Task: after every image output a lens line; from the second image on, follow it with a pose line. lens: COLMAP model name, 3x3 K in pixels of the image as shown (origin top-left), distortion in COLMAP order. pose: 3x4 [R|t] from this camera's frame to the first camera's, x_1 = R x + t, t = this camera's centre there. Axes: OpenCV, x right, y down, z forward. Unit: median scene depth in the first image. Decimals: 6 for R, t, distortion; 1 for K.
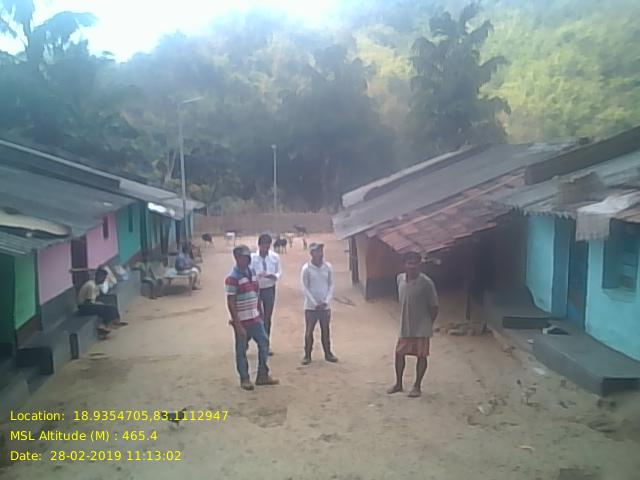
lens RADIAL K [[524.0, 0, 317.2], [0, 524.0, 238.4], [0, 0, 1]] dist [0.099955, -0.173187]
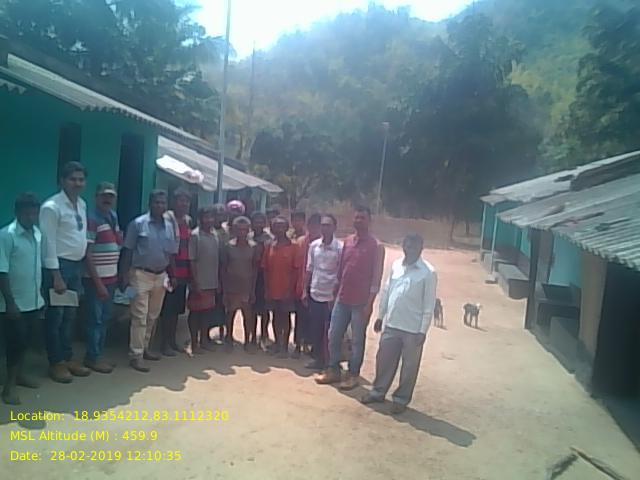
lens RADIAL K [[524.0, 0, 317.2], [0, 524.0, 238.4], [0, 0, 1]] dist [0.099955, -0.173187]
pose [[0.976895, 0.118075, -0.178141, -0.051611], [-0.121838, 0.992497, -0.010295, 0.006830], [0.175589, 0.031761, 0.983951, 0.508400]]
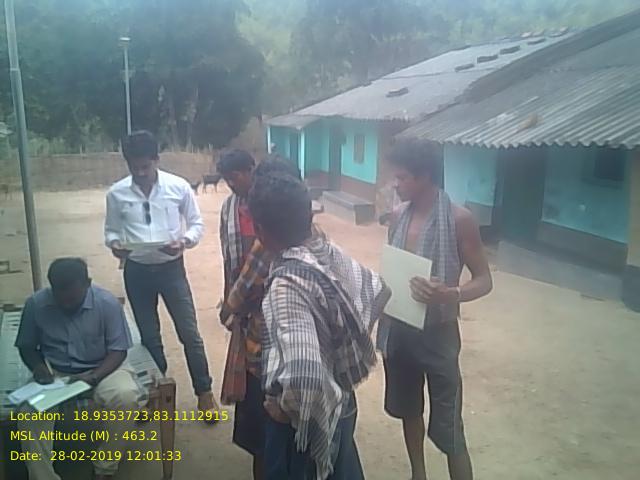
lens RADIAL K [[524.0, 0, 317.2], [0, 524.0, 238.4], [0, 0, 1]] dist [0.099955, -0.173187]
pose [[0.934266, -0.053114, 0.352599, -0.204729], [0.021218, 0.995373, 0.093717, -0.000390], [-0.355945, -0.080075, 0.931070, 0.652155]]
